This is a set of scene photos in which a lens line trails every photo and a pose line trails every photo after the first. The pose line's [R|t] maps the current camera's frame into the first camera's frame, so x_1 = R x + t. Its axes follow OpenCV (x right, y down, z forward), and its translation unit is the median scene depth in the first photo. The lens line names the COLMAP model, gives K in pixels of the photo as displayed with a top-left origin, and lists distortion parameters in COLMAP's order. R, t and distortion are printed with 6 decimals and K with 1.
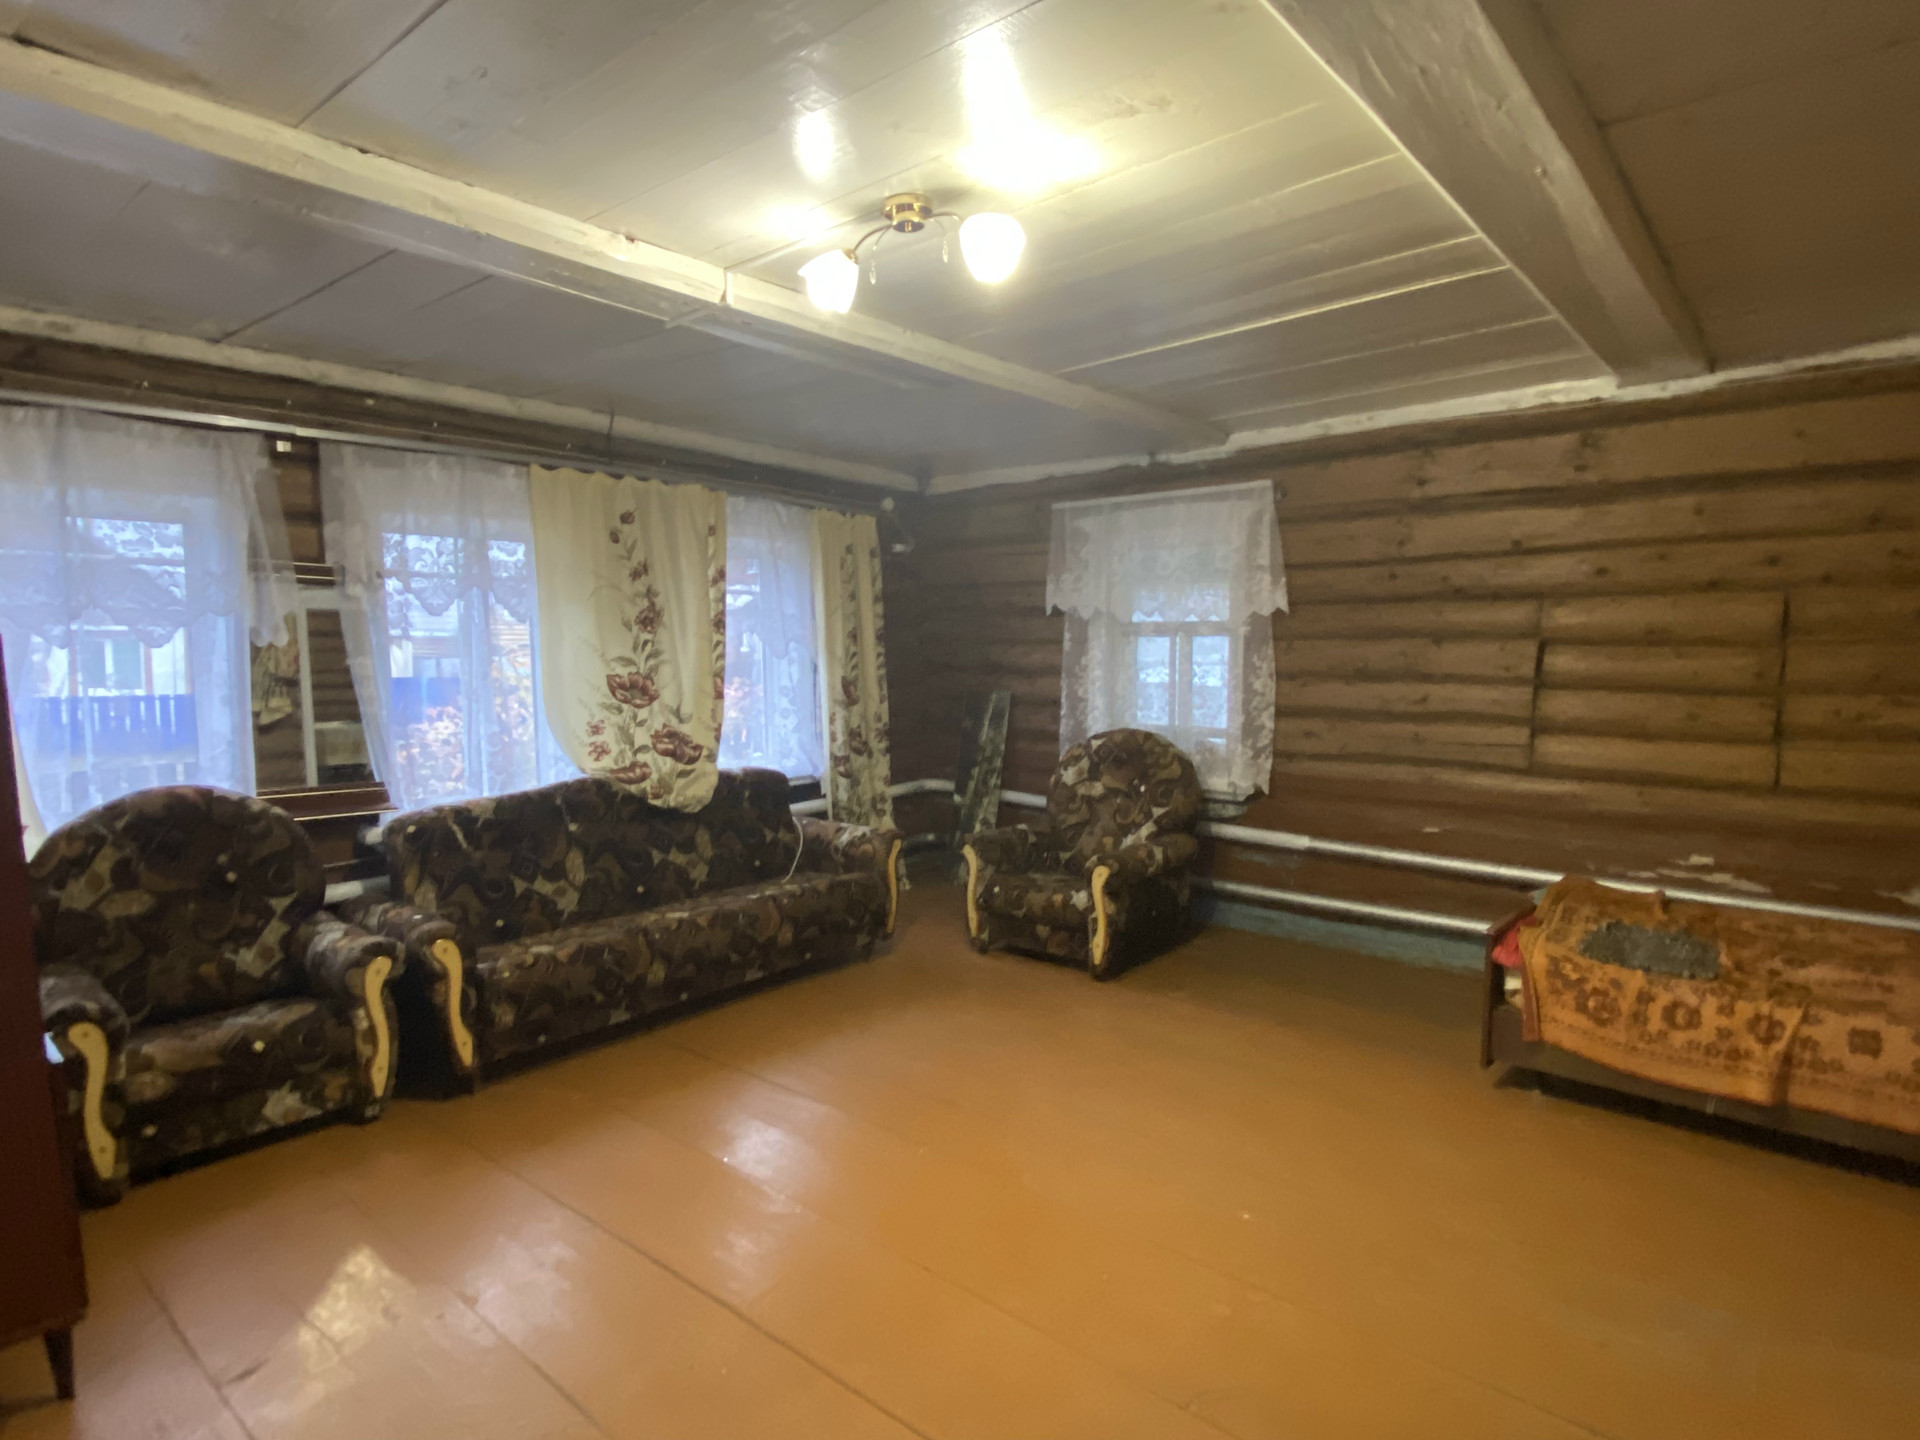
lens RADIAL K [[1039.2, 0, 945.9], [0, 1039.2, 724.2], [0, 0, 1]] dist [0.084215, -0.101658]
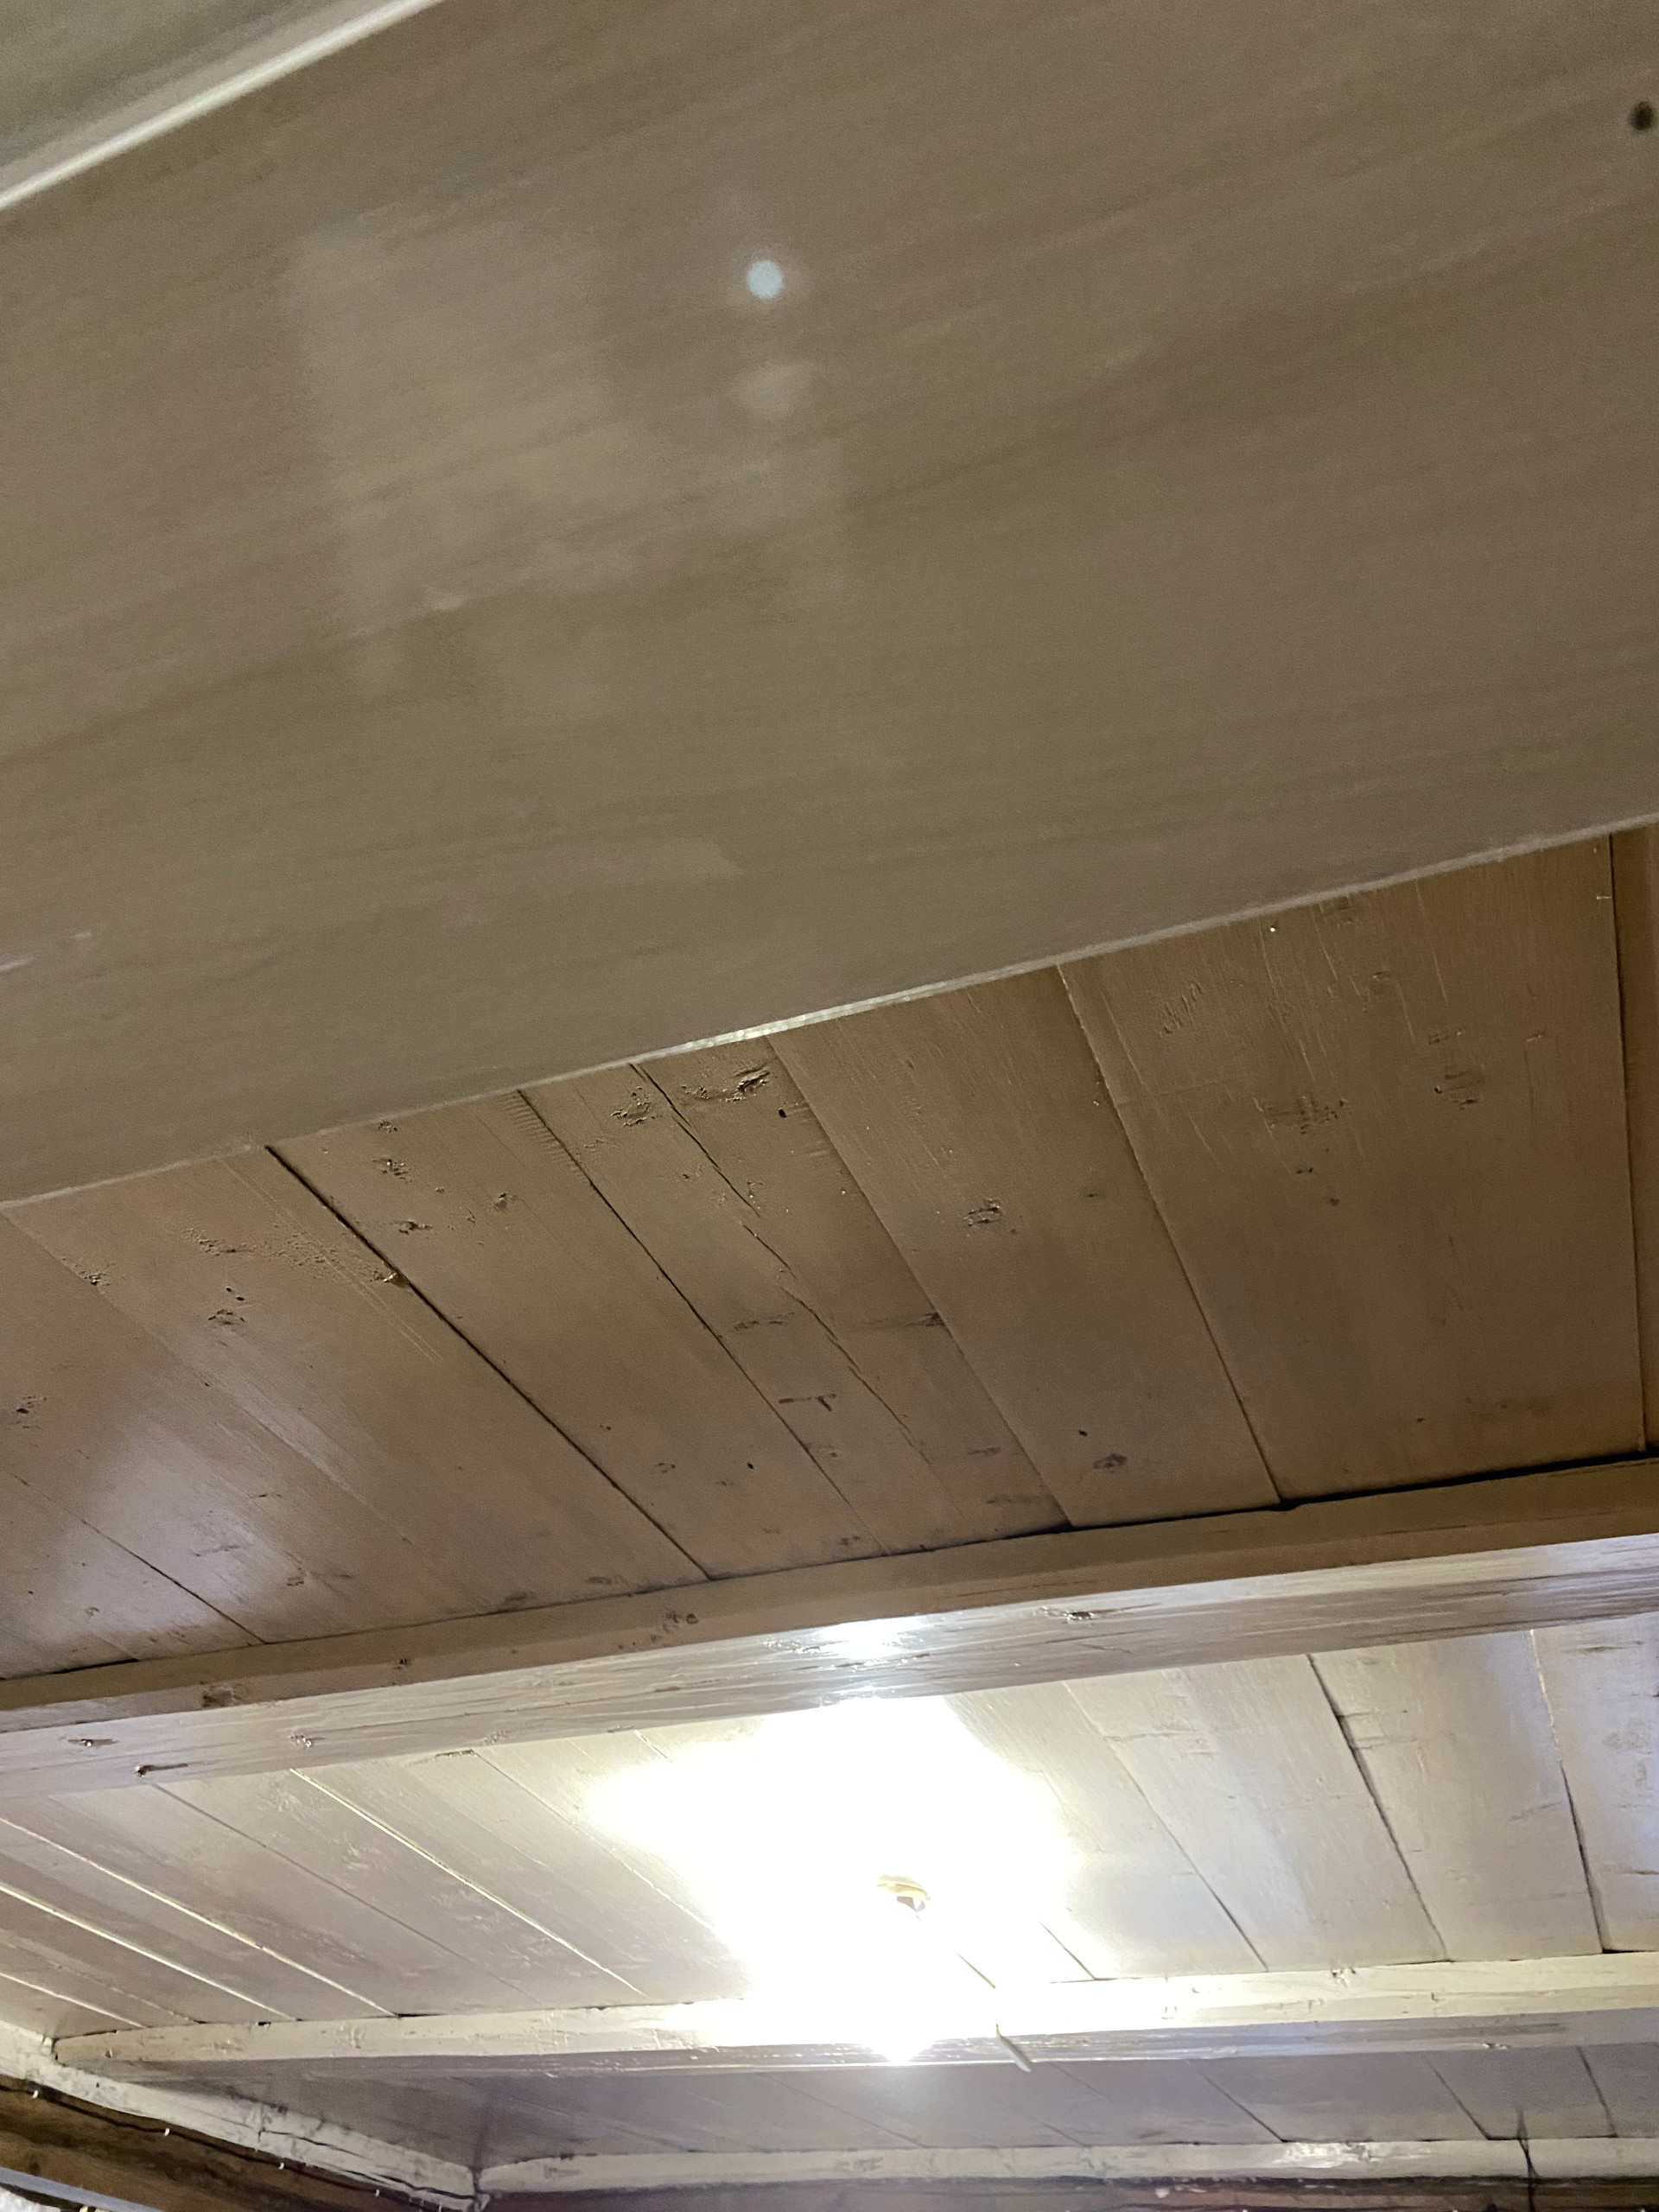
lens RADIAL K [[1713.6, 0, 829.5], [0, 1713.6, 1106.0], [0, 0, 1]] dist [-0.000334, -0.000996]
pose [[0.320156, -0.598864, -0.734072, 0.678959], [-0.123240, 0.741945, -0.659037, -0.041967], [0.939314, 0.301462, 0.163734, 0.306014]]
